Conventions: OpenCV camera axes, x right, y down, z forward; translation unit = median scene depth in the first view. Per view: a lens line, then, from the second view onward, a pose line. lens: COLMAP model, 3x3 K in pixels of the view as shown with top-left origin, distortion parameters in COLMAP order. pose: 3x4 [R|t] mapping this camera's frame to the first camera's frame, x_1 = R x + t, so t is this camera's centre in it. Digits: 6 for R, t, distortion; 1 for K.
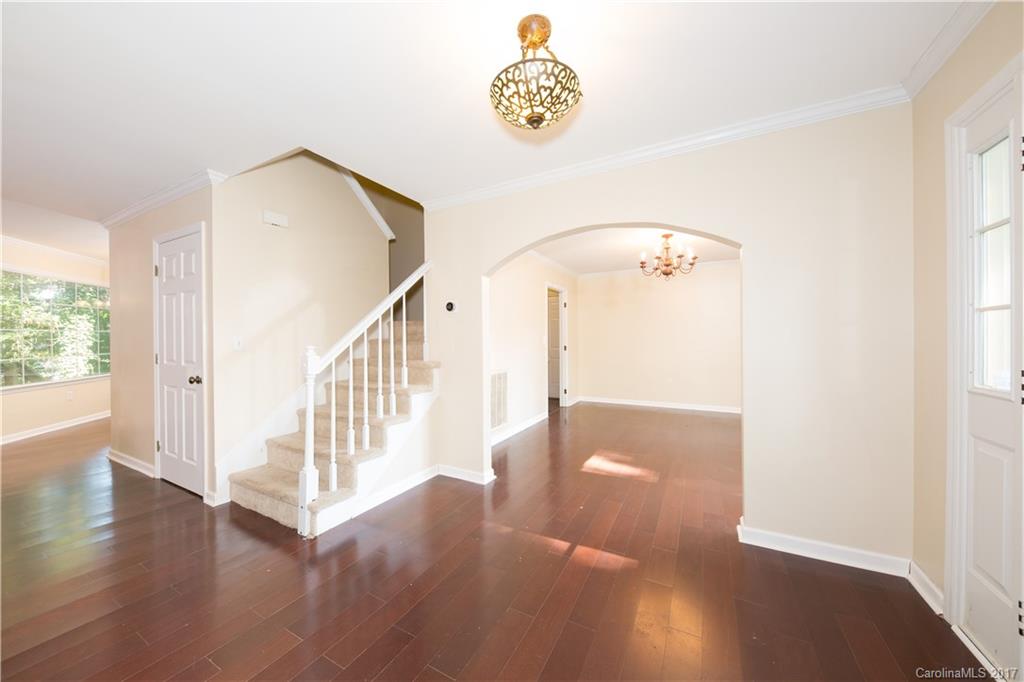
lens RADIAL K [[355.1, 0, 512.0], [0, 355.1, 341.0], [0, 0, 1]] dist [-0.000020, -0.000008]
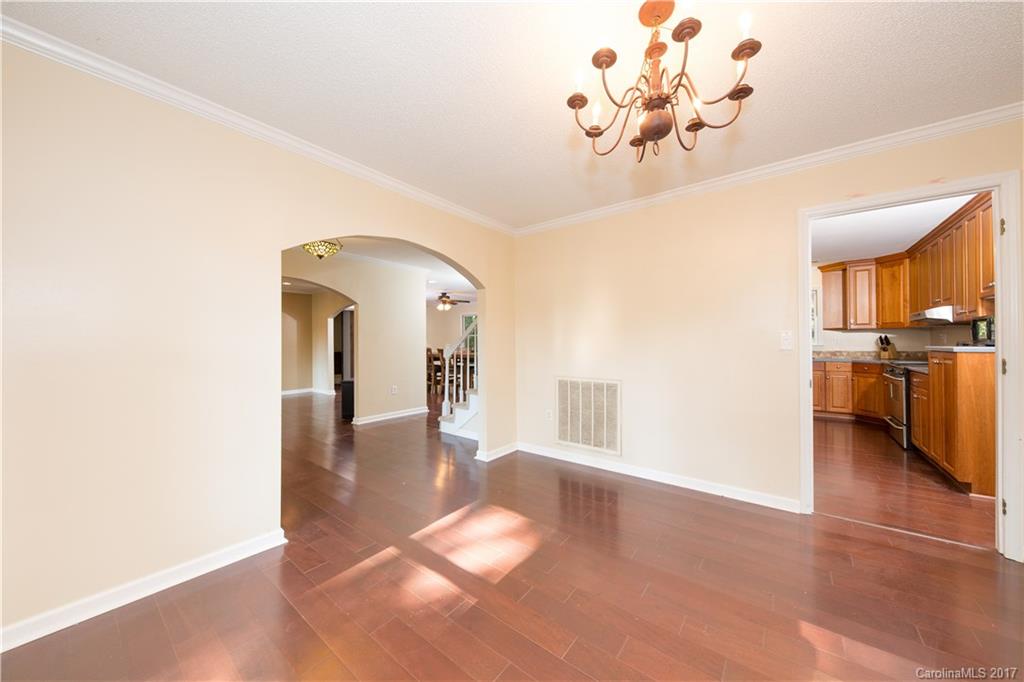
lens RADIAL K [[355.1, 0, 512.0], [0, 355.1, 341.0], [0, 0, 1]] dist [-0.000020, -0.000008]
pose [[-0.158120, -0.000039, -0.987420, 0.830924], [-0.002026, 0.999998, 0.000285, -0.009096], [0.987418, 0.002046, -0.158120, 0.950900]]
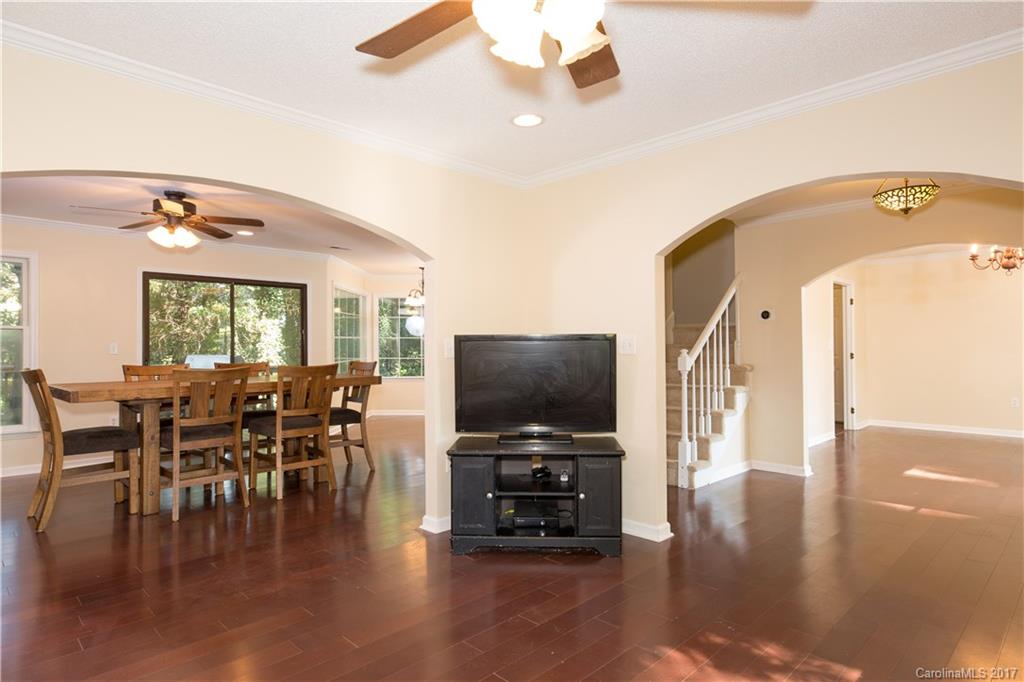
lens RADIAL K [[562.5, 0, 512.0], [0, 562.5, 341.0], [0, 0, 1]] dist [0.002678, 0.000721]
pose [[0.951445, 0.001391, -0.307816, -0.302553], [-0.004436, 0.999948, -0.009195, 0.002050], [0.307787, 0.010114, 0.951401, -0.703828]]
